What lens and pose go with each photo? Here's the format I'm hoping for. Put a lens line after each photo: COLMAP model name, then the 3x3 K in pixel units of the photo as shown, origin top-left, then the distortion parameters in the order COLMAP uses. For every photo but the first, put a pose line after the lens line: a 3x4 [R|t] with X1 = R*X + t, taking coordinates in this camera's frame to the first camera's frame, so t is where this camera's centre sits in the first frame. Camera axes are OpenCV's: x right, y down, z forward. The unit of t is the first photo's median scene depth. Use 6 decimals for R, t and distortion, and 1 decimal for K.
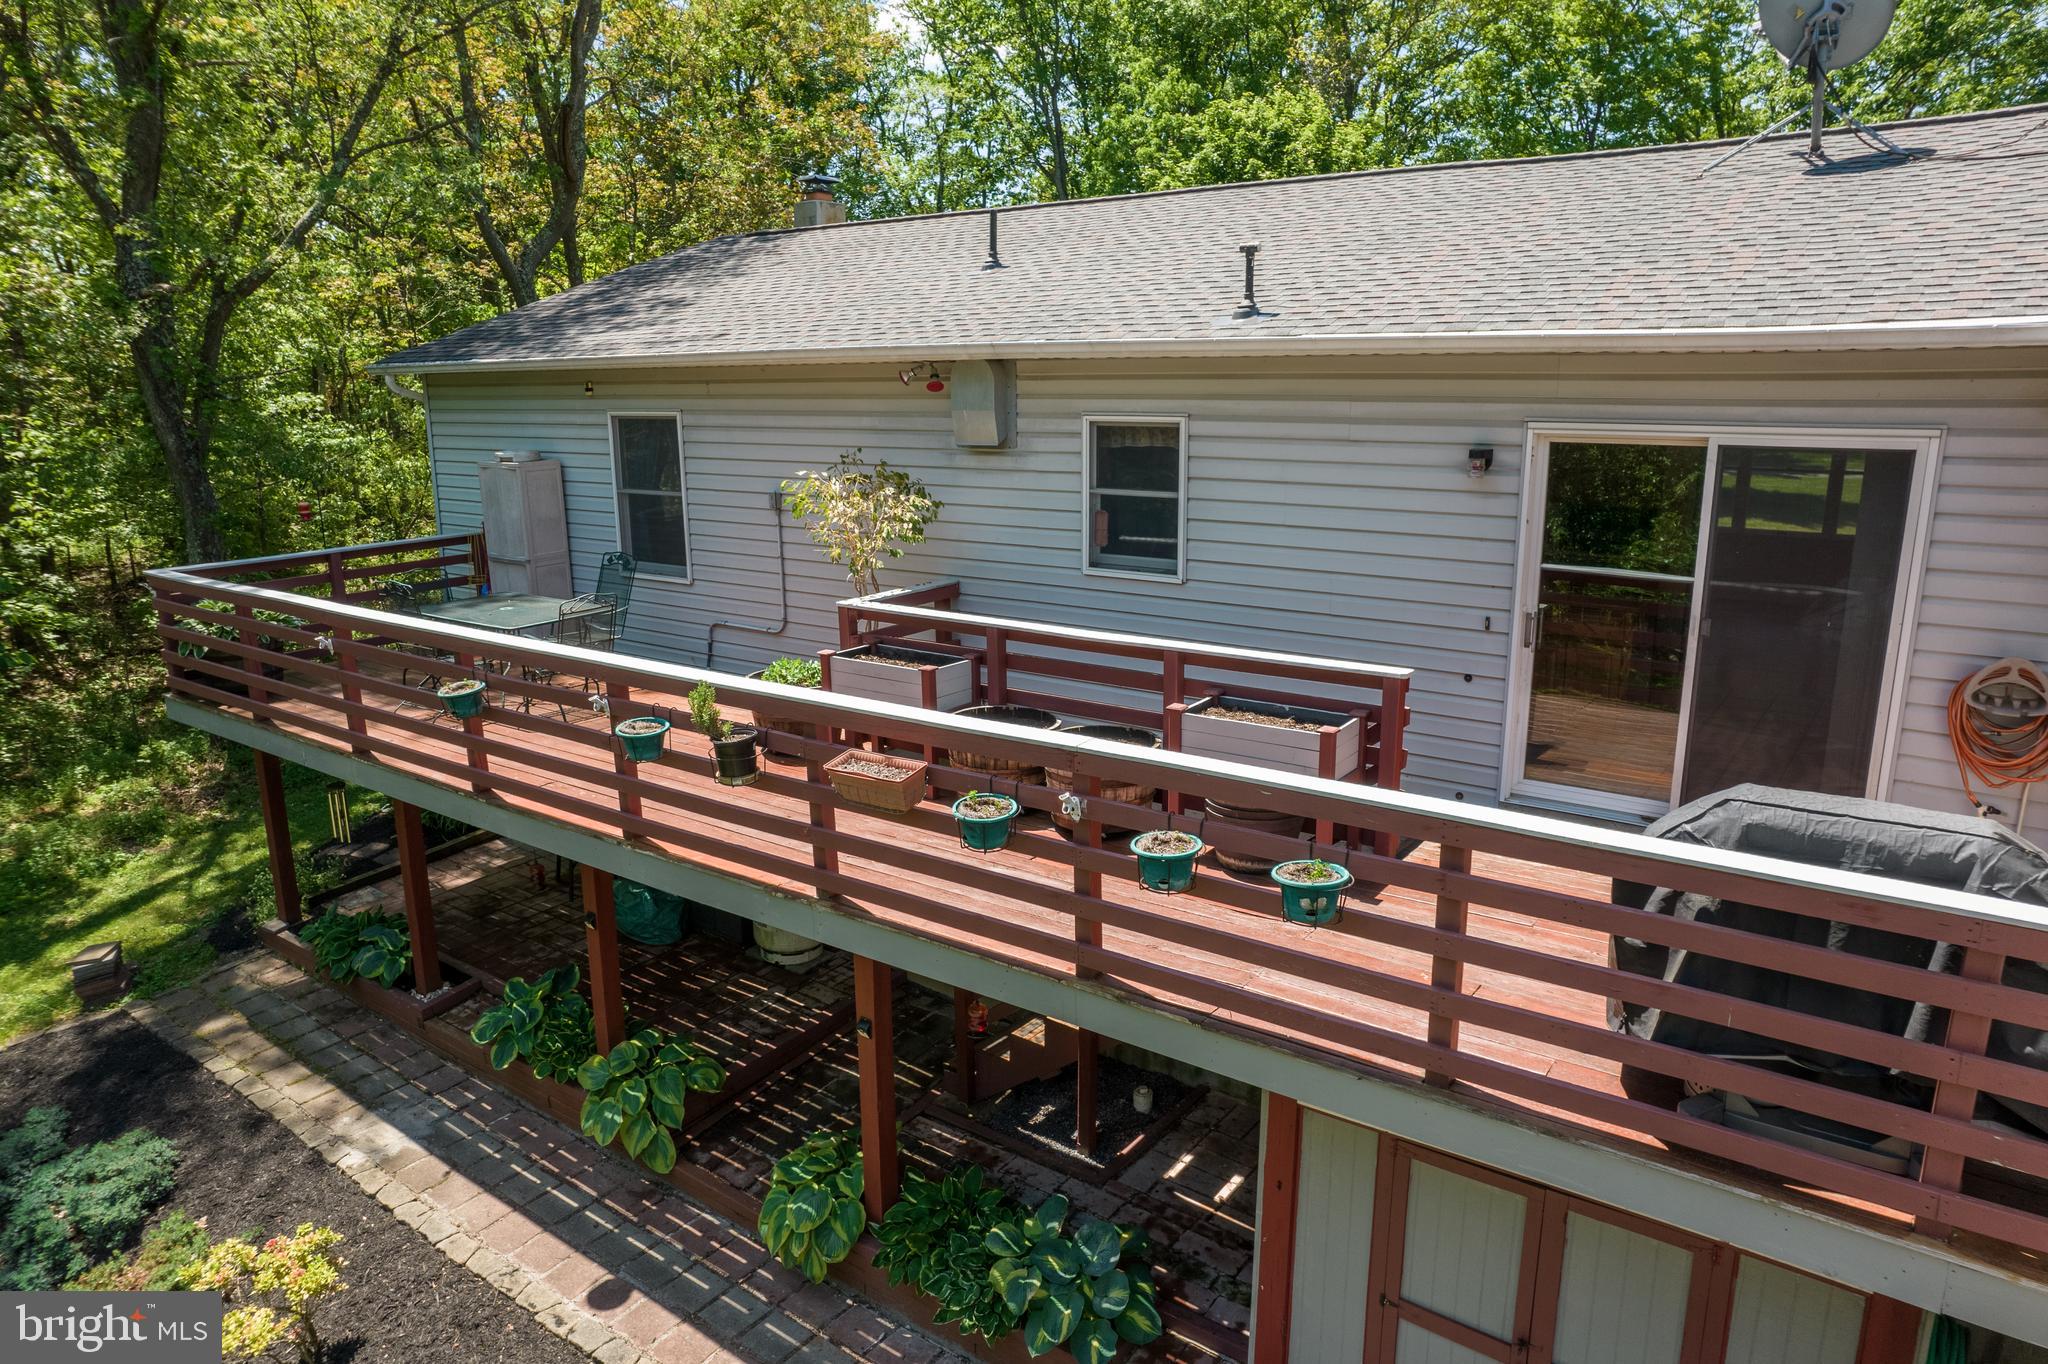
lens RADIAL K [[1316.0, 0, 1031.0], [0, 1316.0, 689.0], [0, 0, 1]] dist [-0.068830, 0.050213]
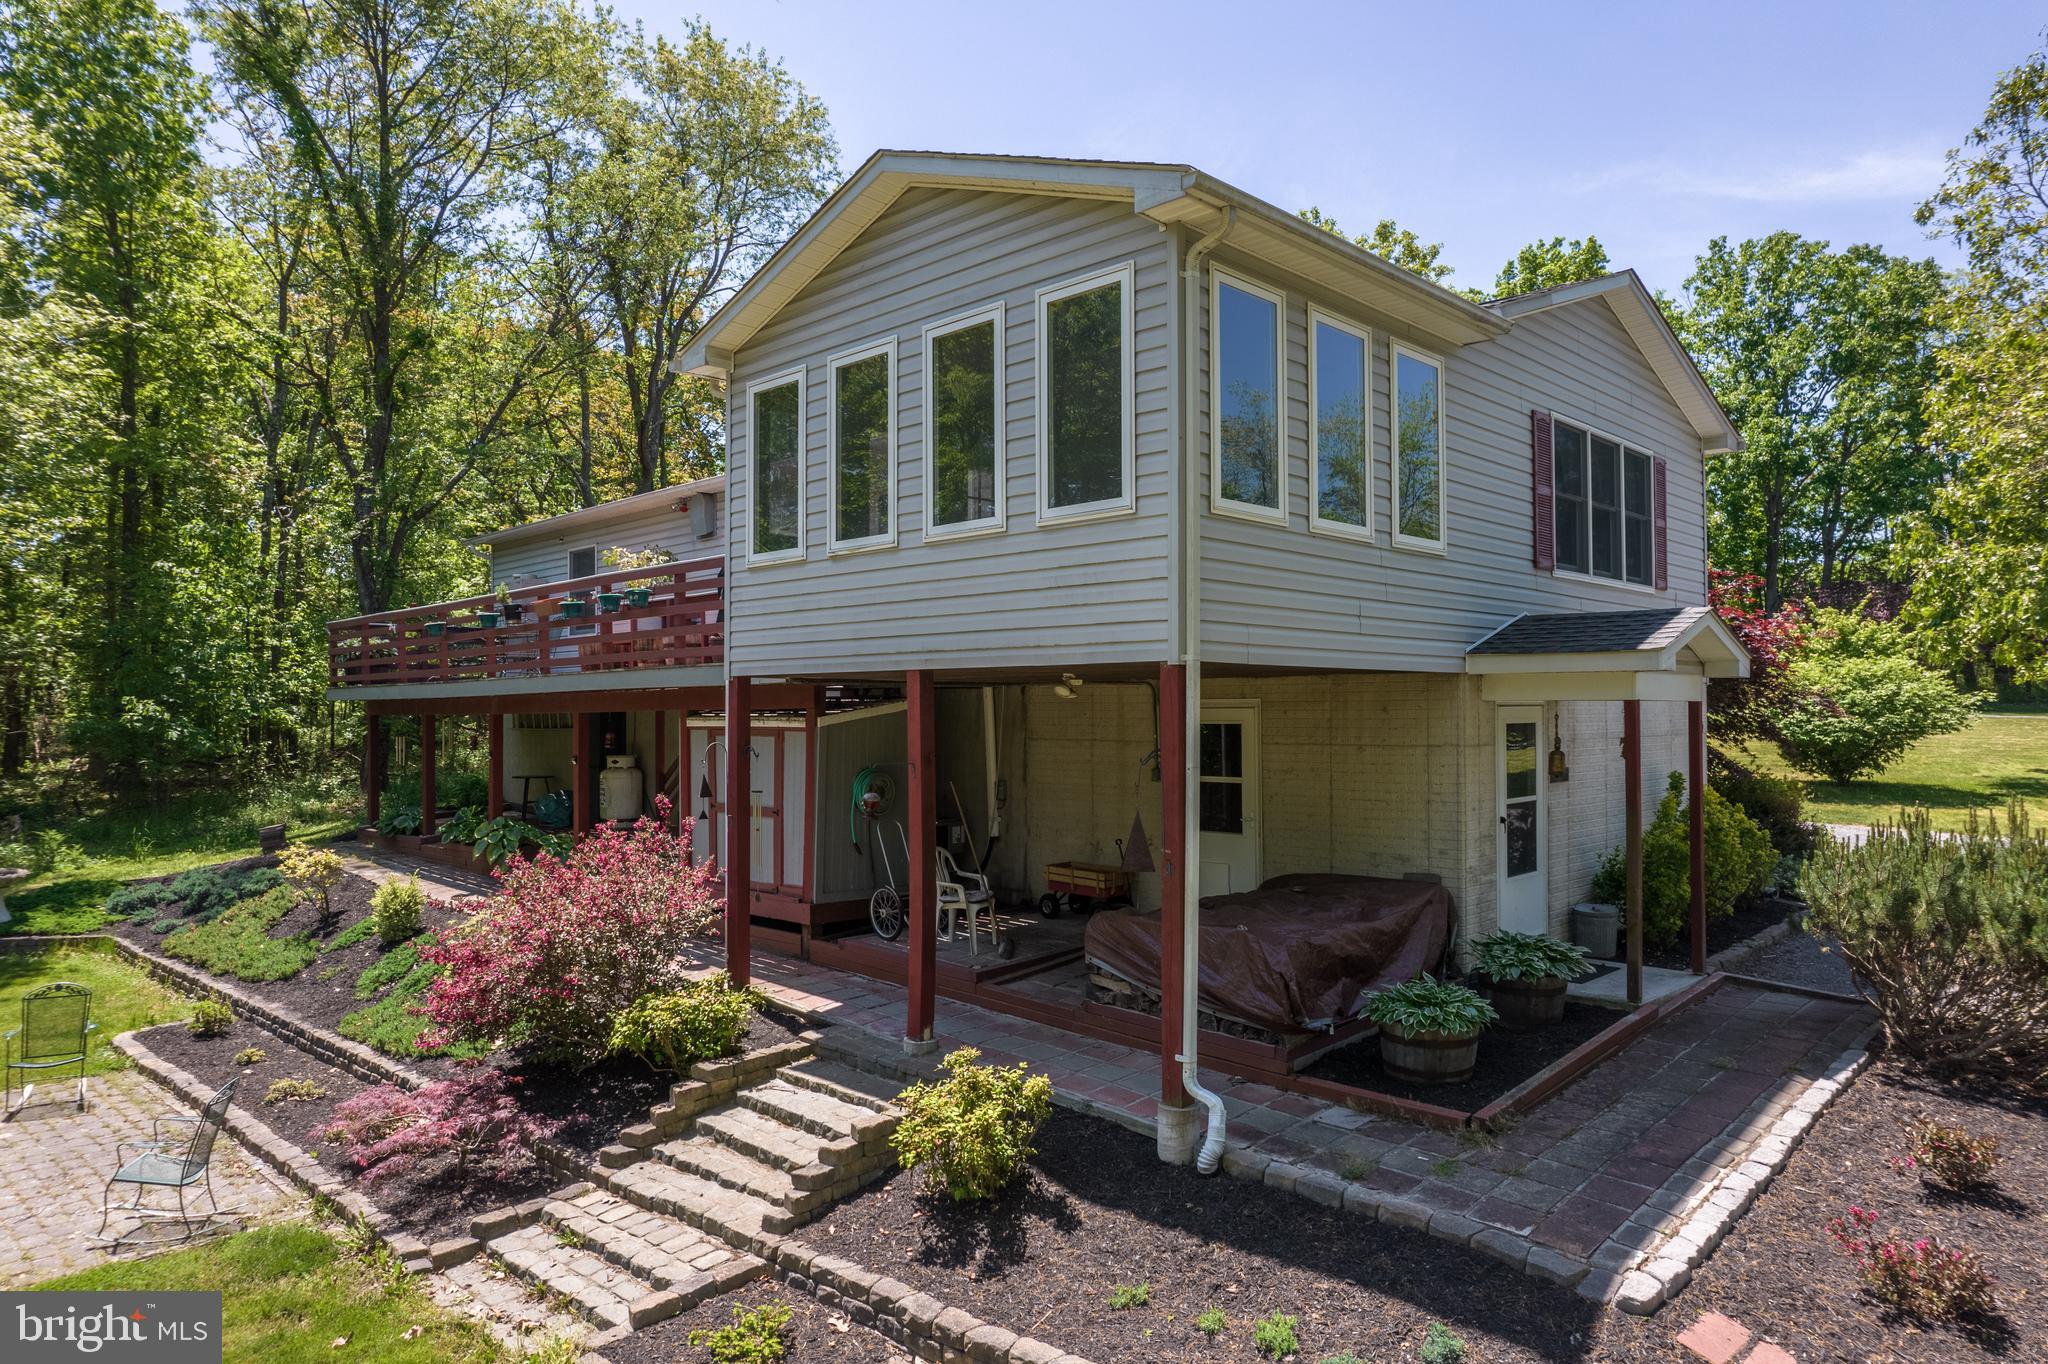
lens RADIAL K [[1316.0, 0, 1031.0], [0, 1316.0, 689.0], [0, 0, 1]] dist [-0.068830, 0.050213]
pose [[0.989593, 0.000786, -0.143890, 0.813673], [-0.036392, 0.968841, -0.244993, 0.561887], [0.139214, 0.247680, 0.958788, -0.881208]]
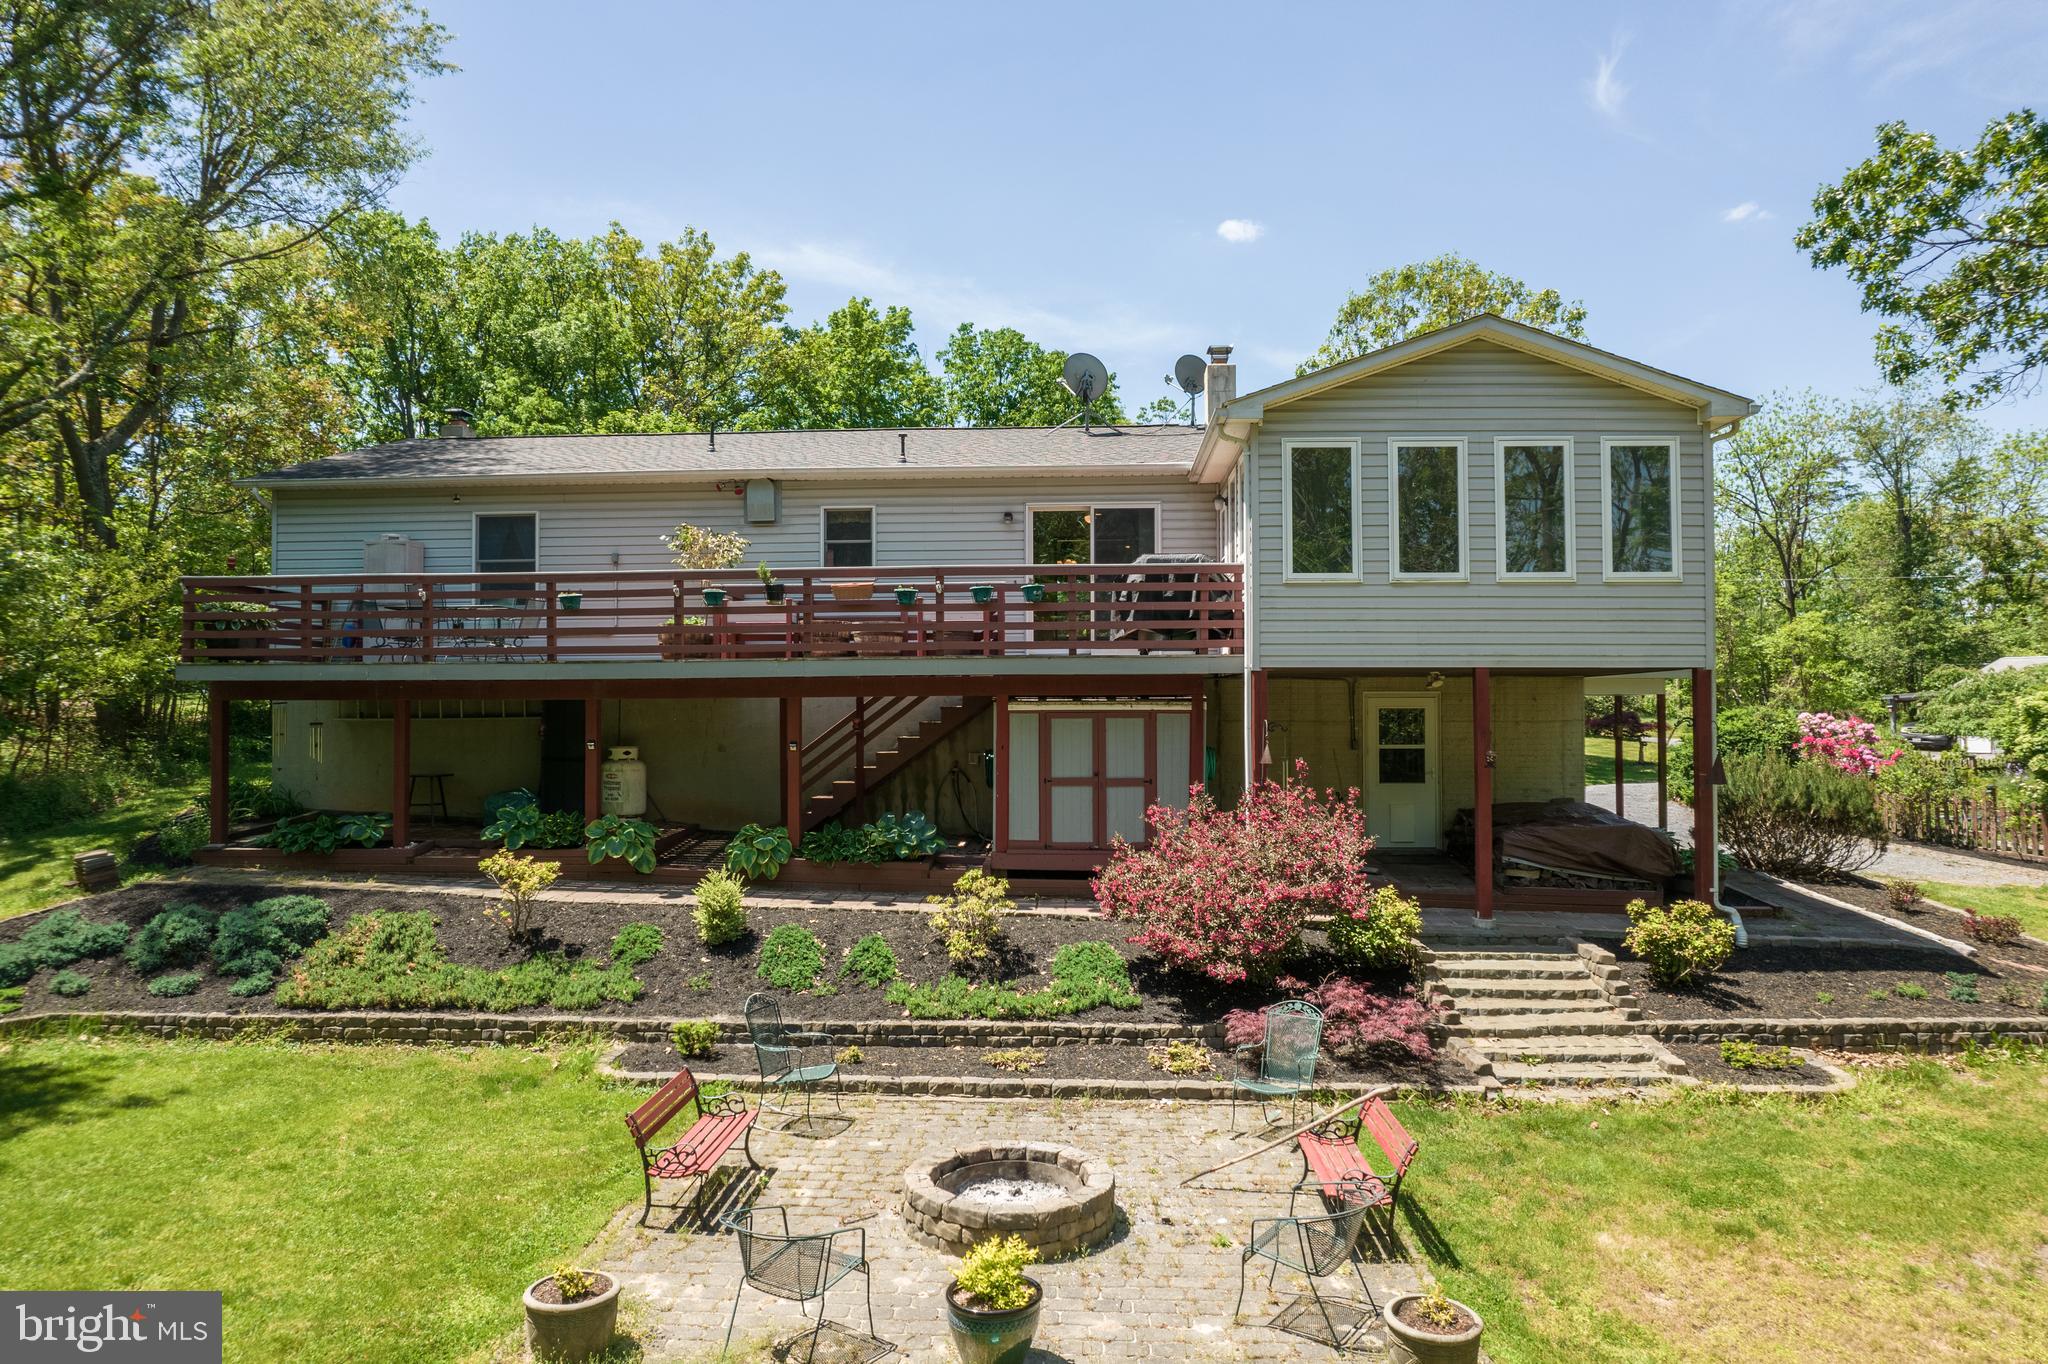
lens RADIAL K [[1316.0, 0, 1031.0], [0, 1316.0, 689.0], [0, 0, 1]] dist [-0.068830, 0.050213]
pose [[0.835319, 0.016543, 0.549517, -0.850902], [0.122812, 0.968673, -0.215848, 0.587464], [-0.535873, 0.247789, 0.807119, -0.840039]]
